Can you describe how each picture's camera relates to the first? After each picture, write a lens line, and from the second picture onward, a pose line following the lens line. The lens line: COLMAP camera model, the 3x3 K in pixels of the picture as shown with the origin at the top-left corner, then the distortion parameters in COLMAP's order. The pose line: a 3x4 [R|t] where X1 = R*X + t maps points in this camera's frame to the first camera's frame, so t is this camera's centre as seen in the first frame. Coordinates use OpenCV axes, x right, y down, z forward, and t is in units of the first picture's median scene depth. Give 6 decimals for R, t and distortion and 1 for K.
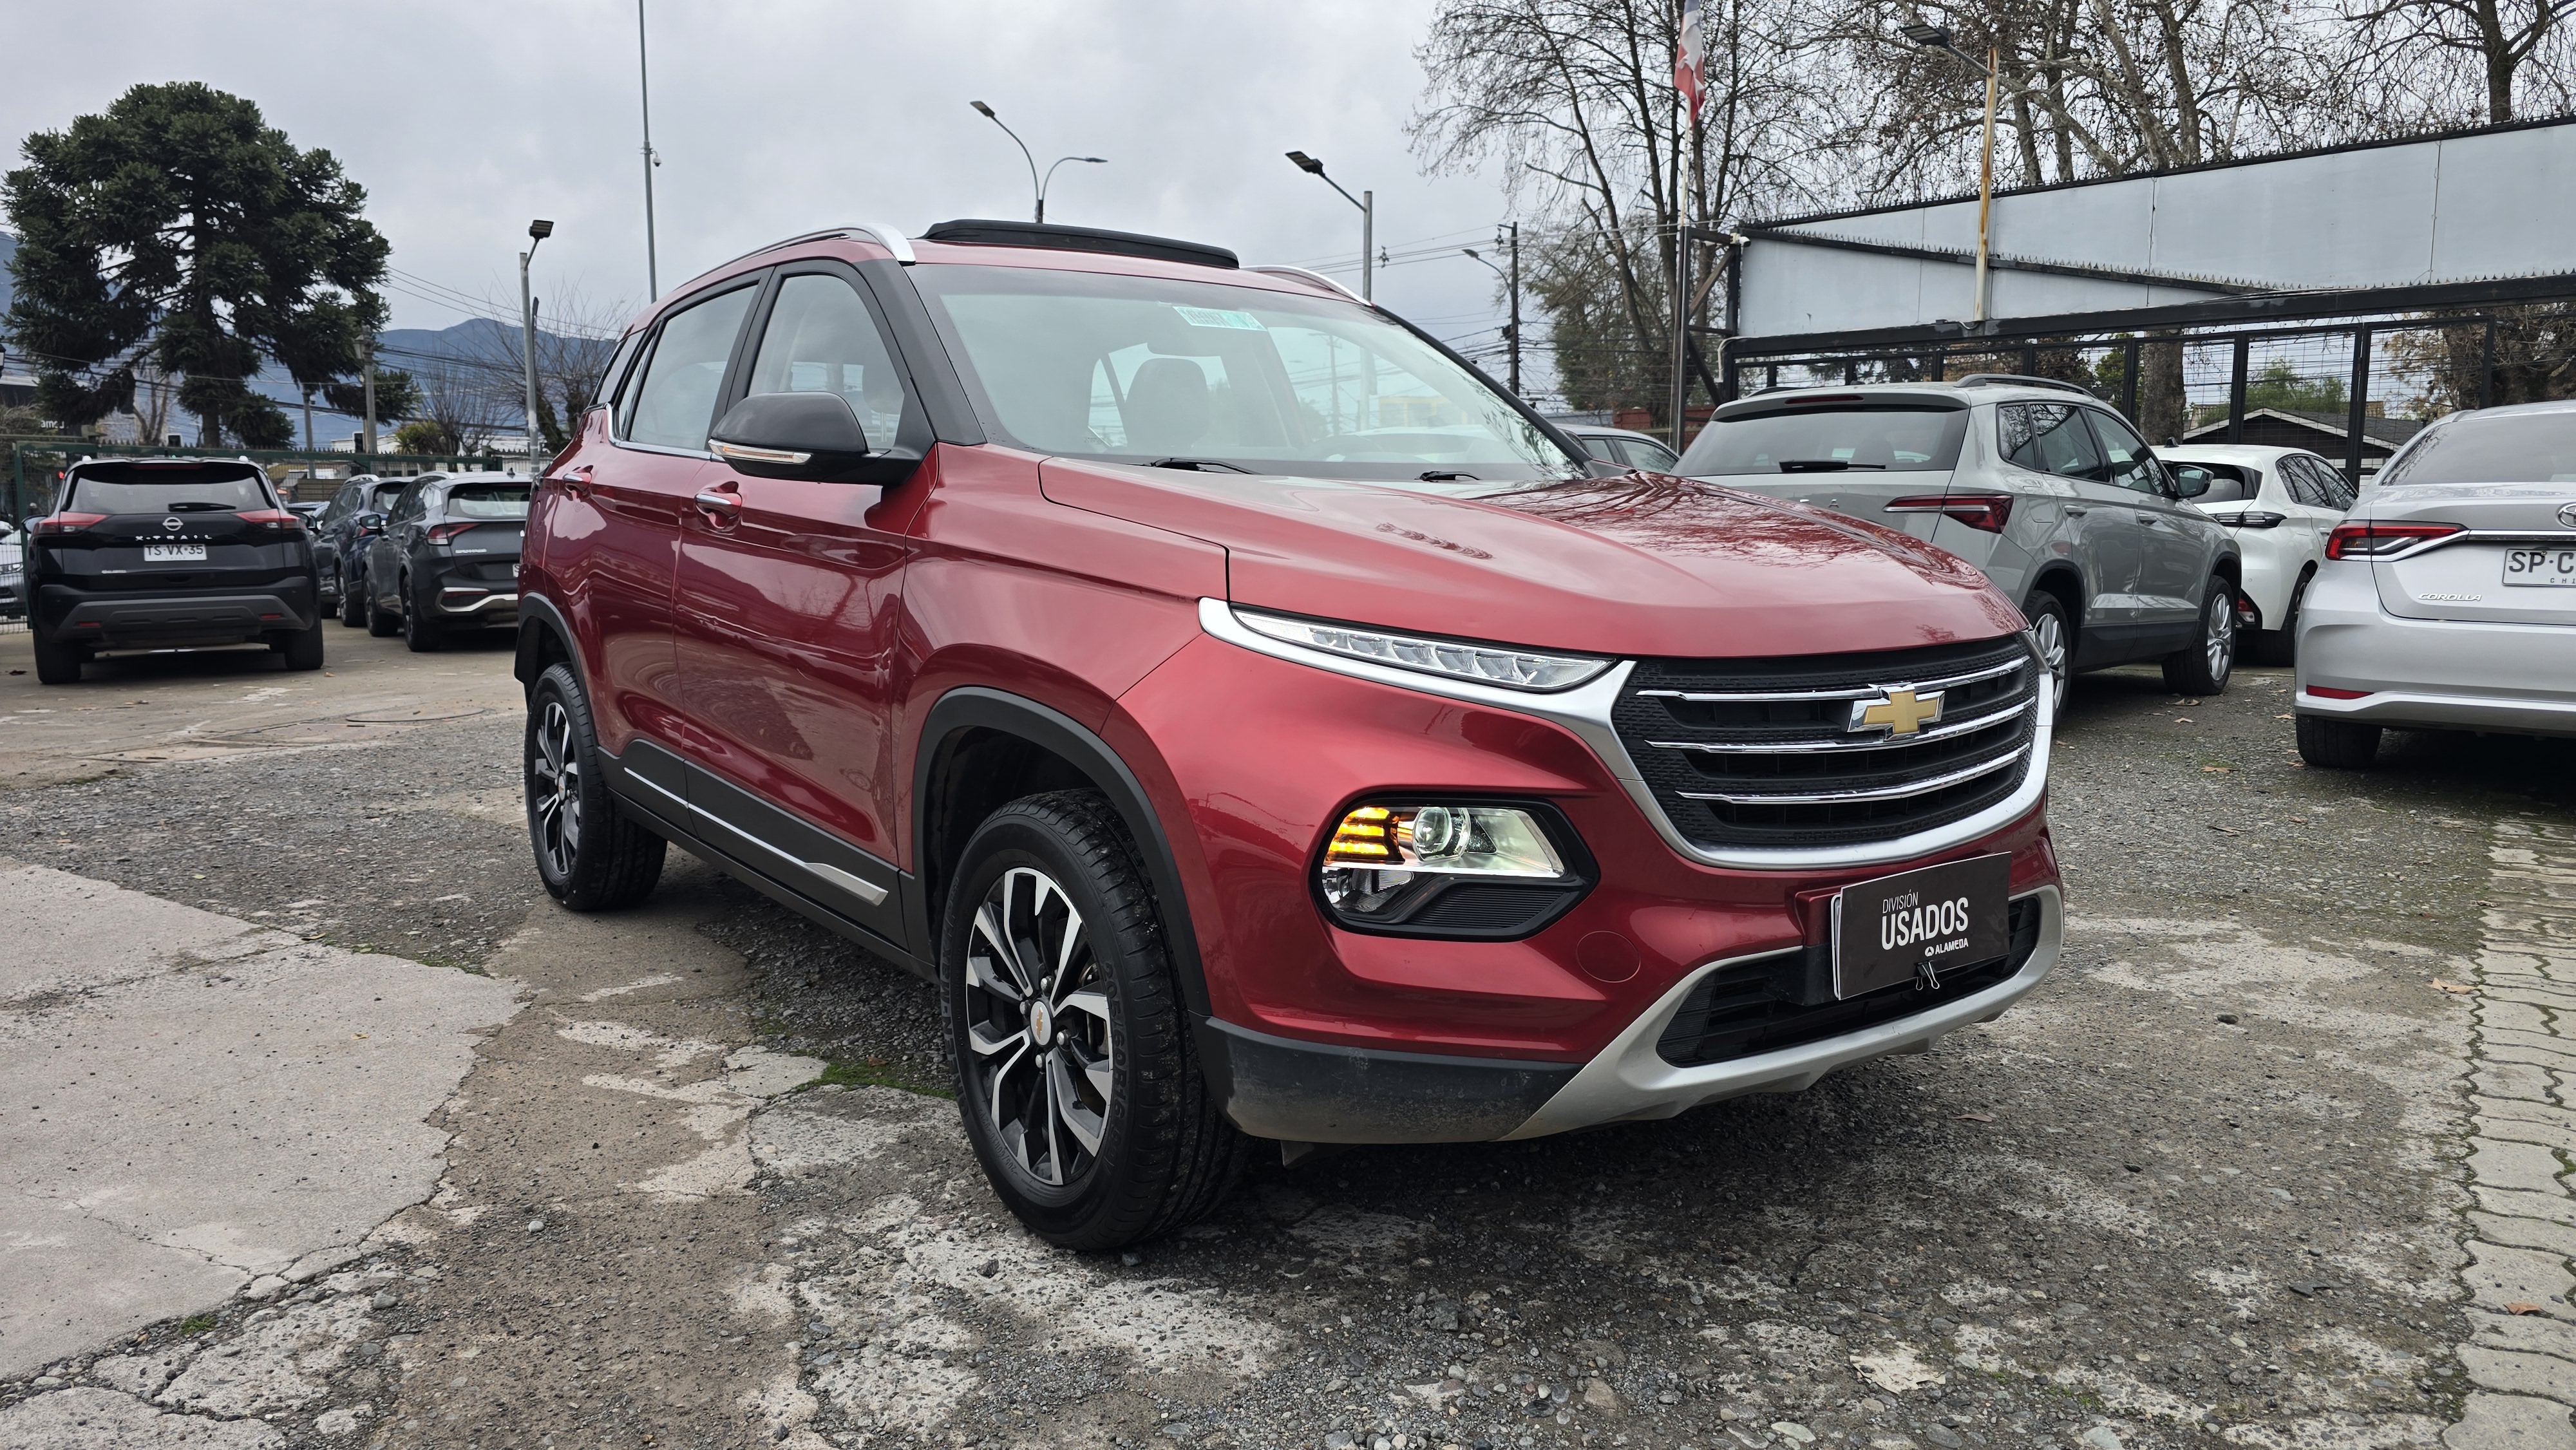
lens RADIAL K [[1760.0, 0, 1328.7], [0, 1760.0, 720.0], [0, 0, 1]] dist [0.062589, -0.054302]
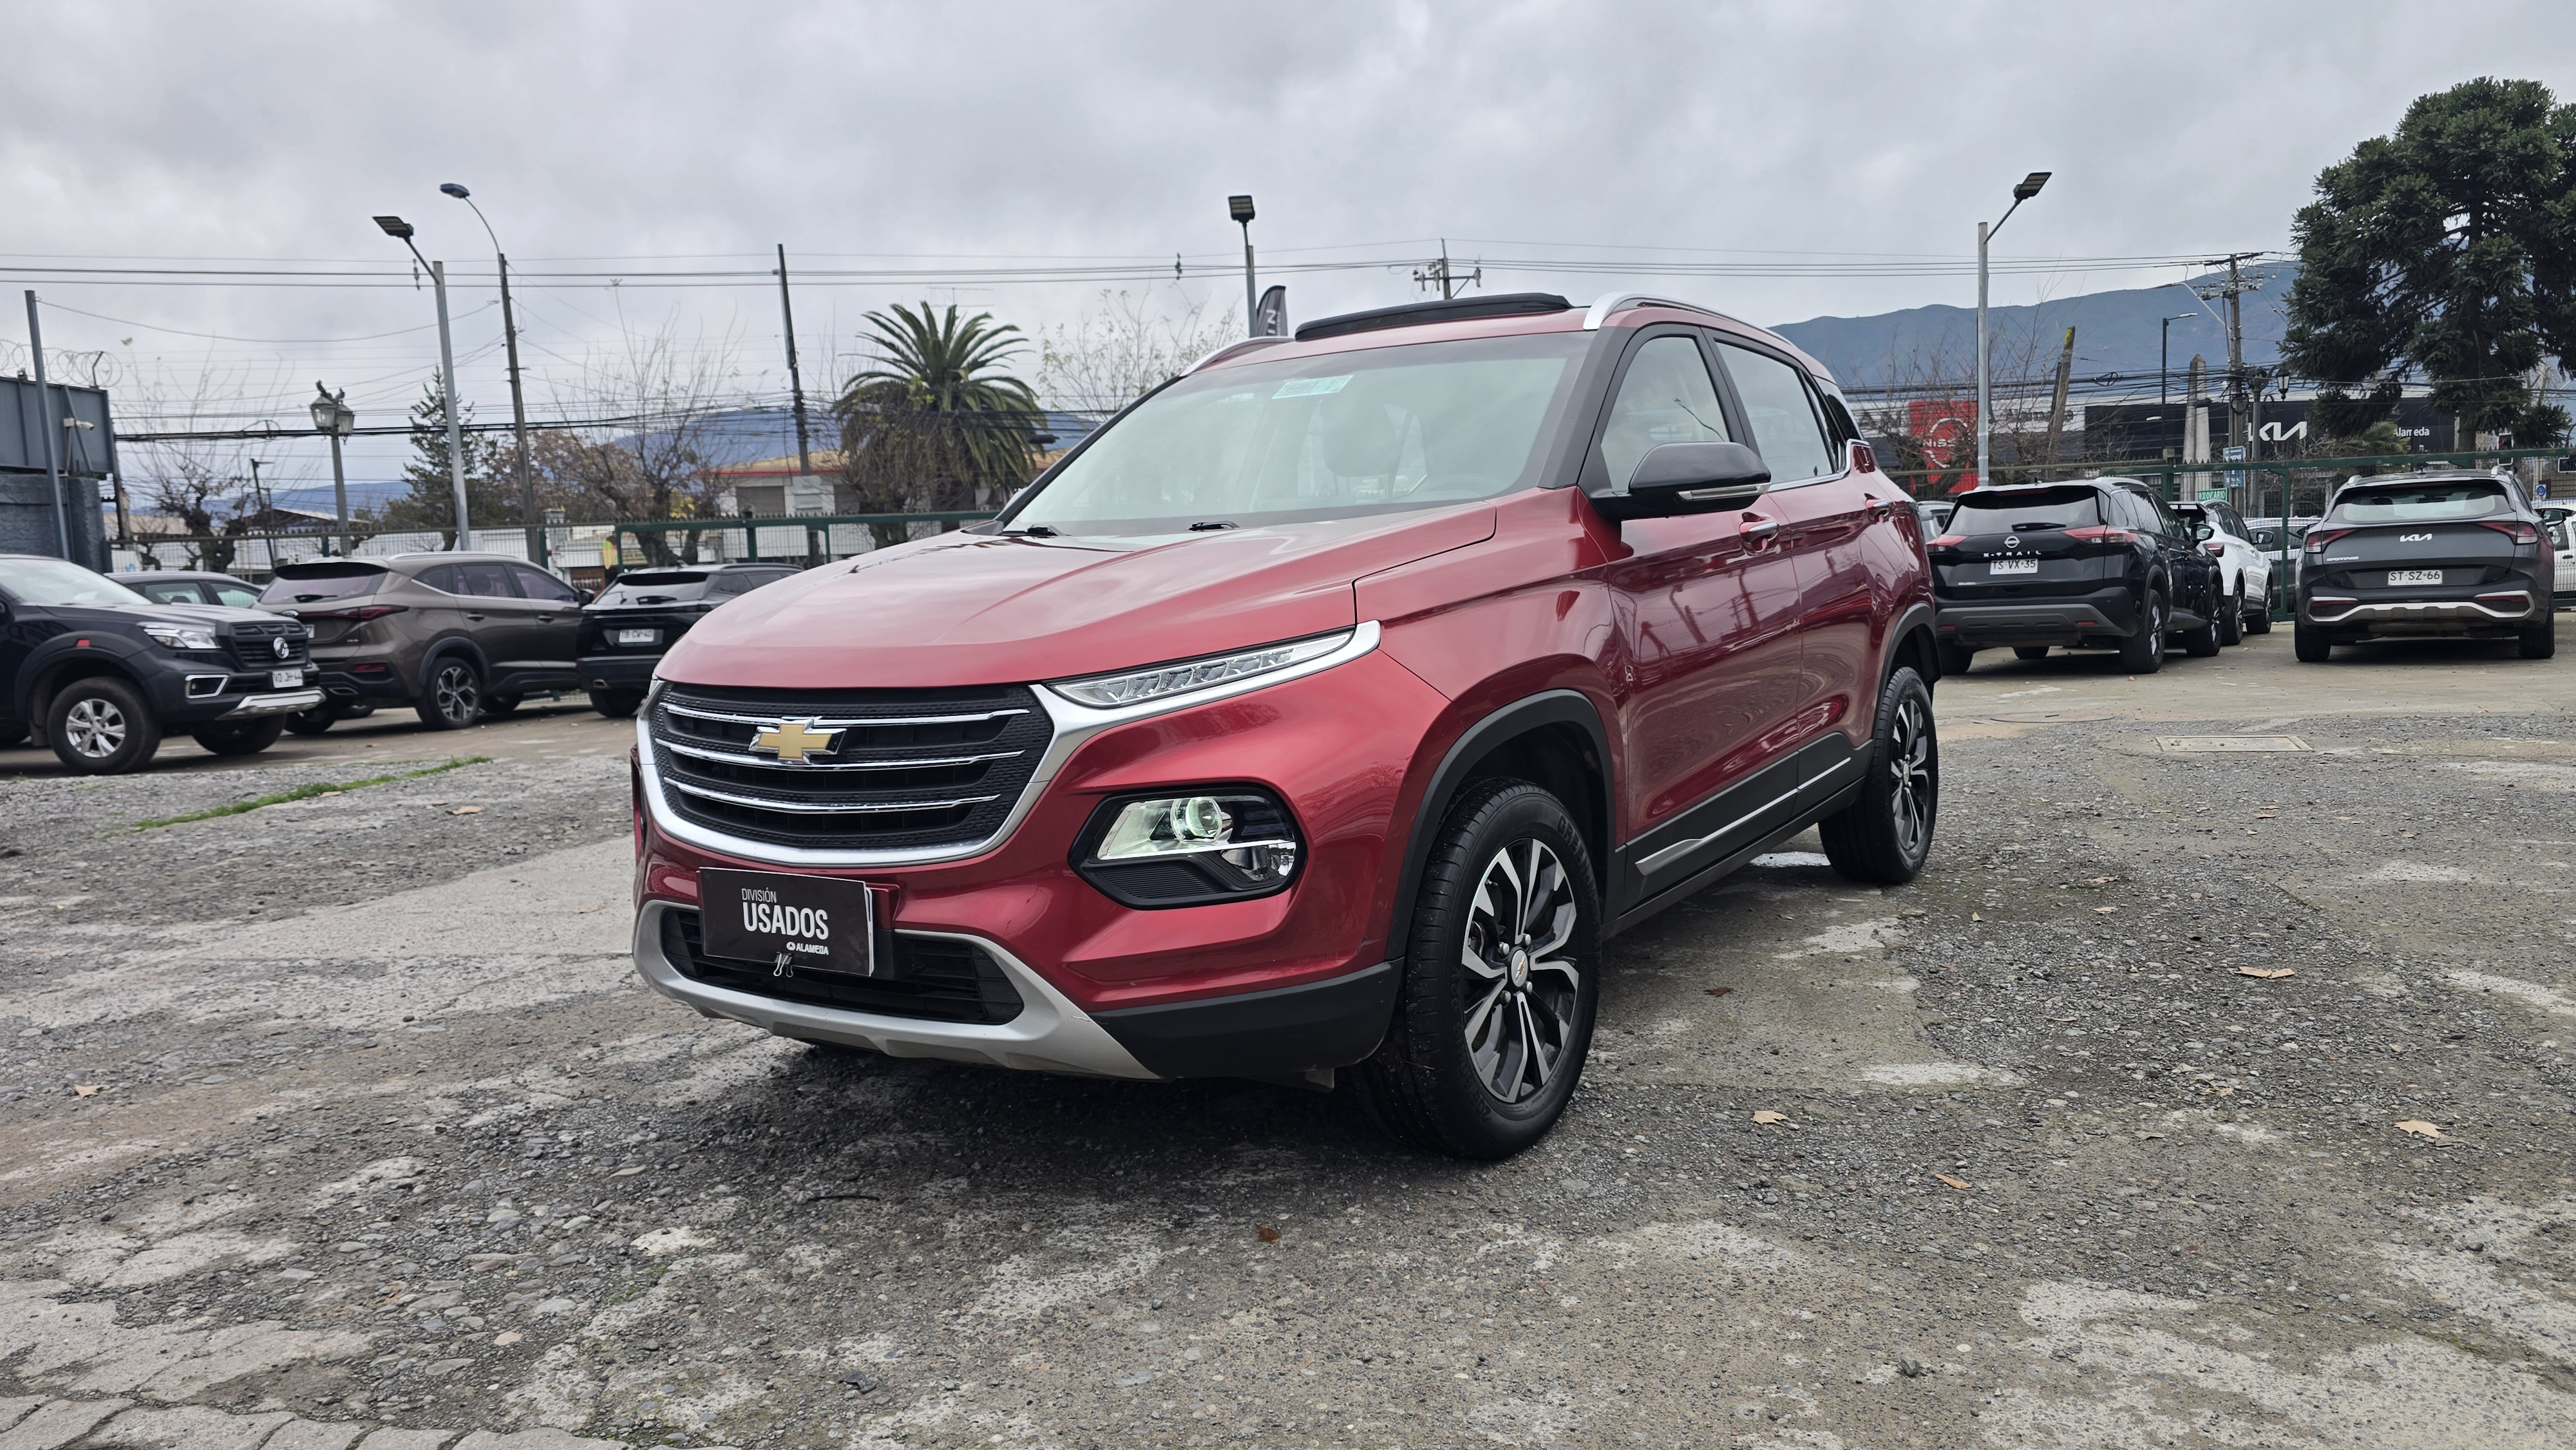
lens RADIAL K [[1778.2, 0, 1288.0], [0, 1778.2, 725.0], [0, 0, 1]] dist [0.071596, -0.059223]
pose [[0.318691, 0.077042, -0.944723, 0.304008], [-0.074607, 0.995638, 0.056027, -0.020976], [0.944918, 0.052628, 0.323048, 0.179381]]
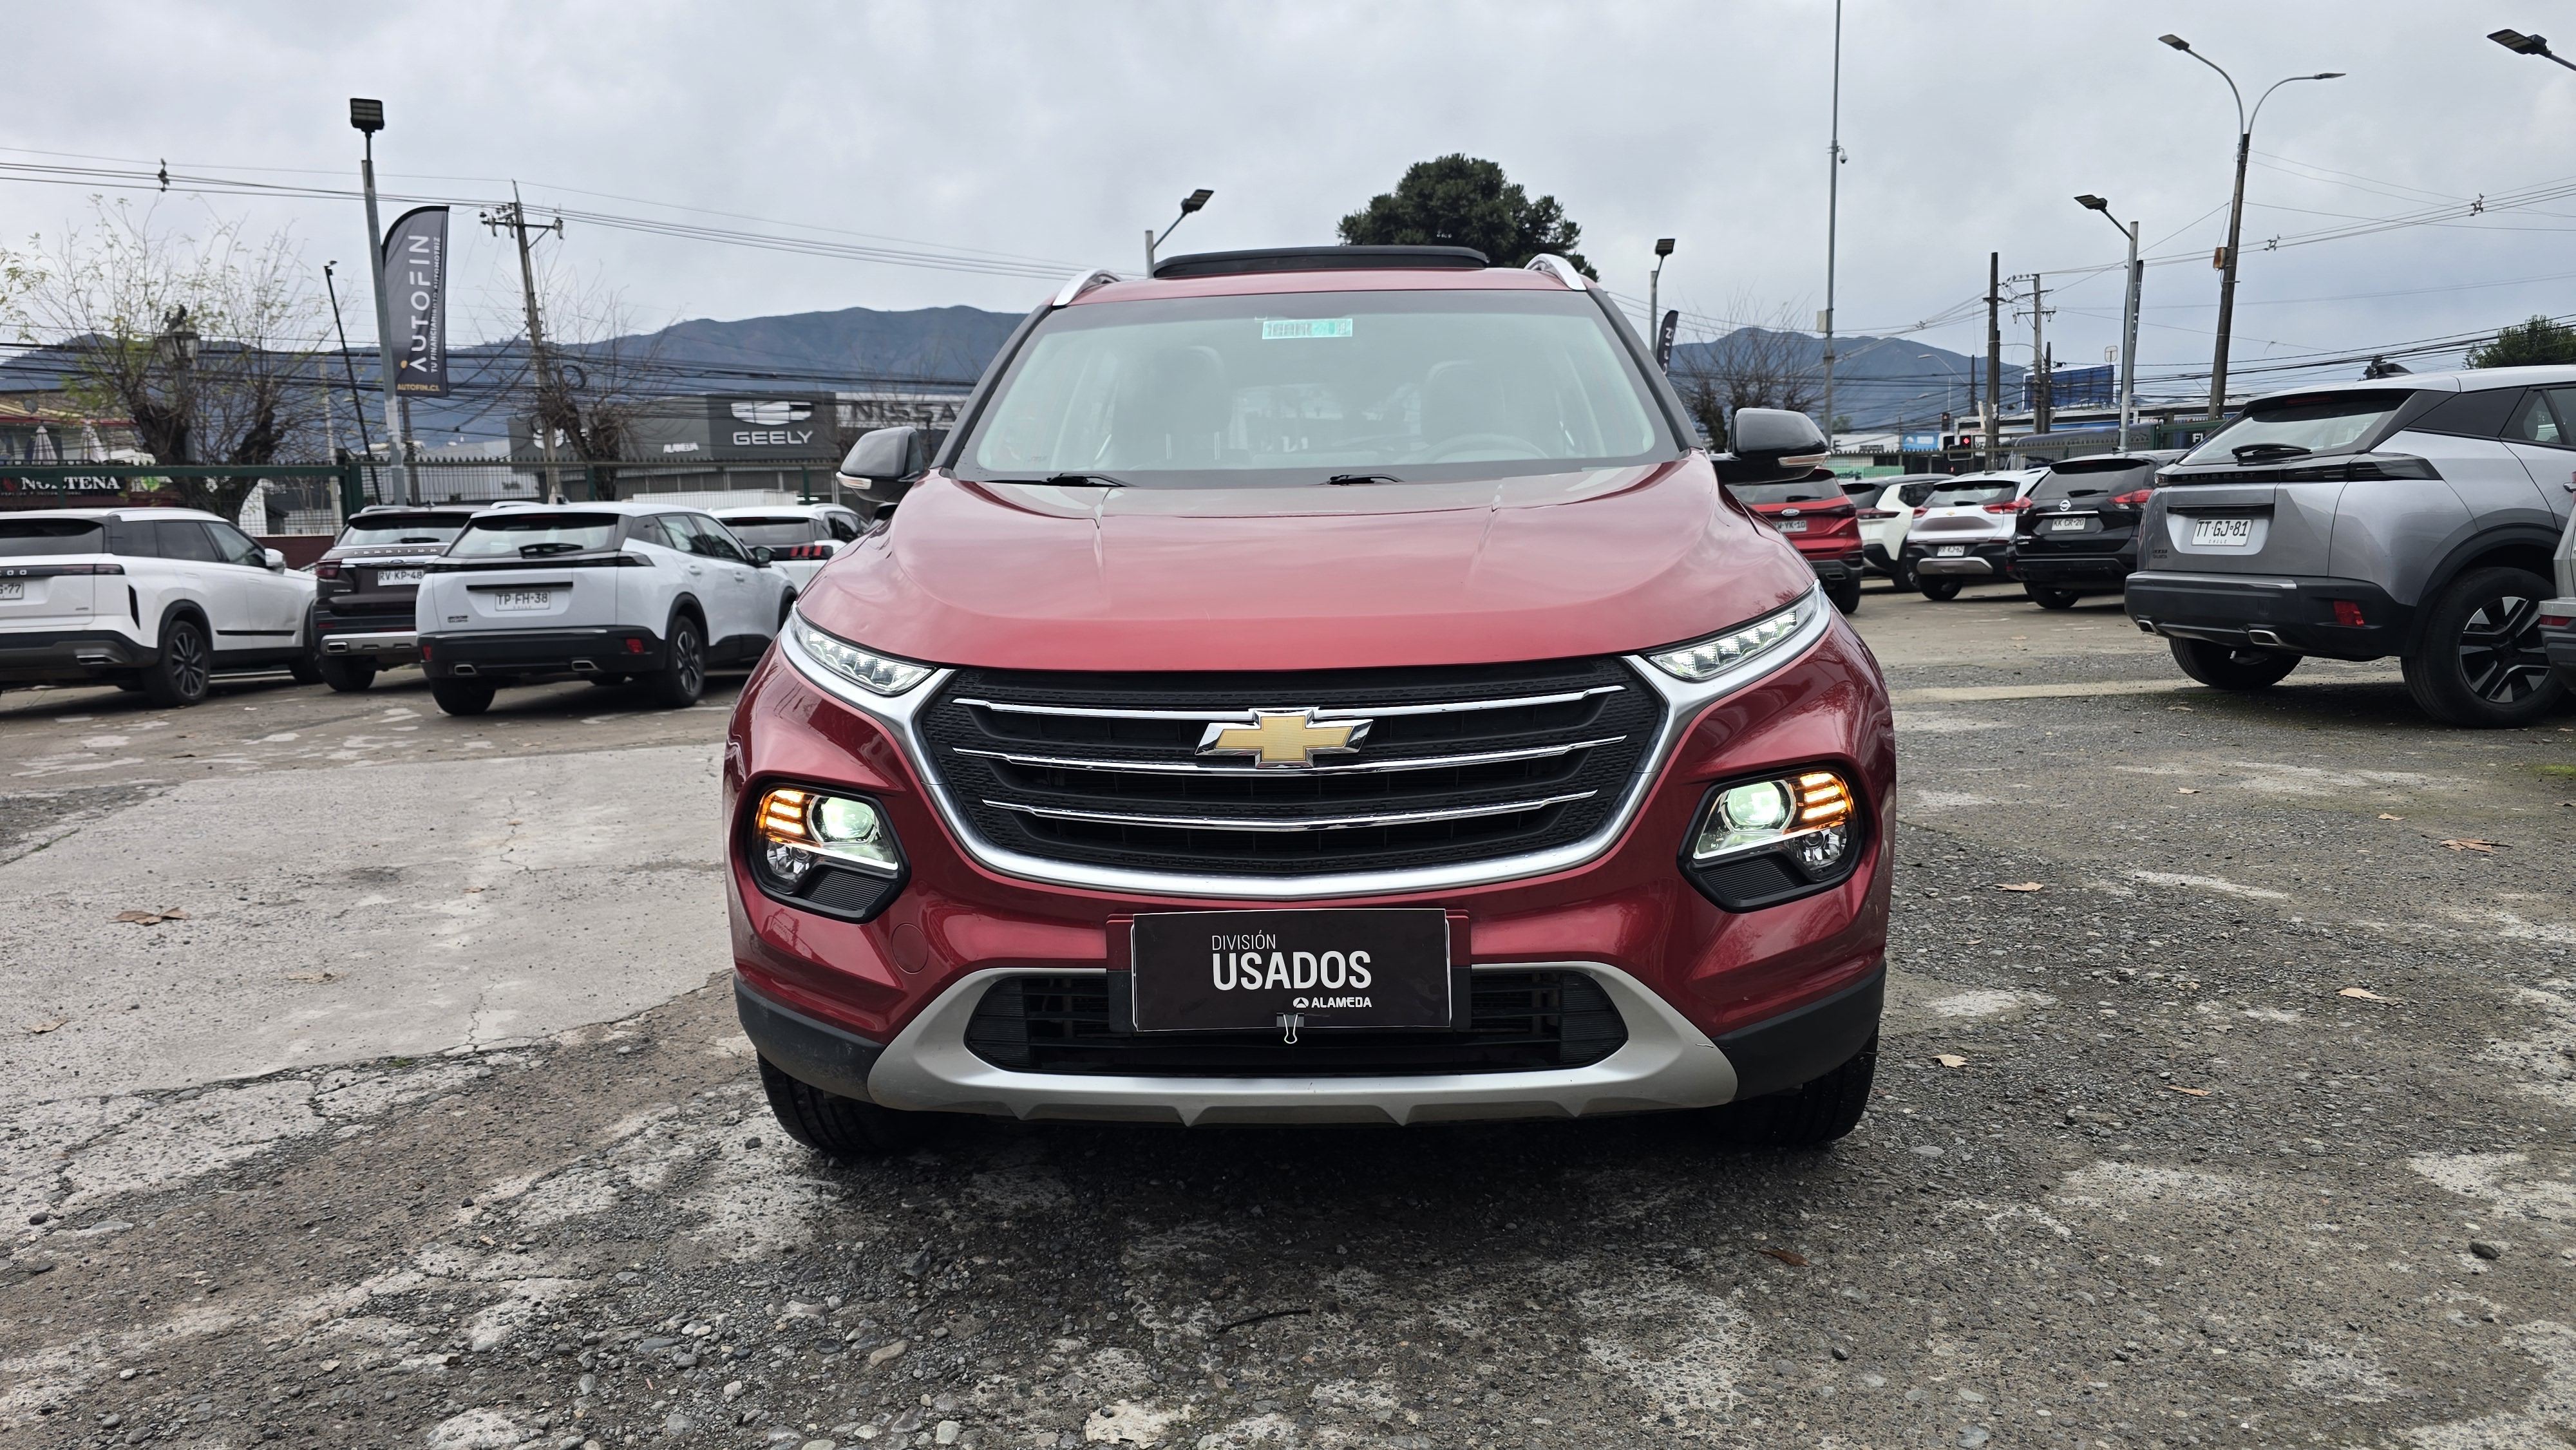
lens RADIAL K [[1778.2, 0, 1288.0], [0, 1778.2, 725.0], [0, 0, 1]] dist [0.071596, -0.059223]
pose [[0.760071, 0.059101, -0.647147, 0.179216], [-0.054431, 0.998146, 0.027226, -0.007192], [0.647556, 0.014531, 0.761879, 0.057429]]
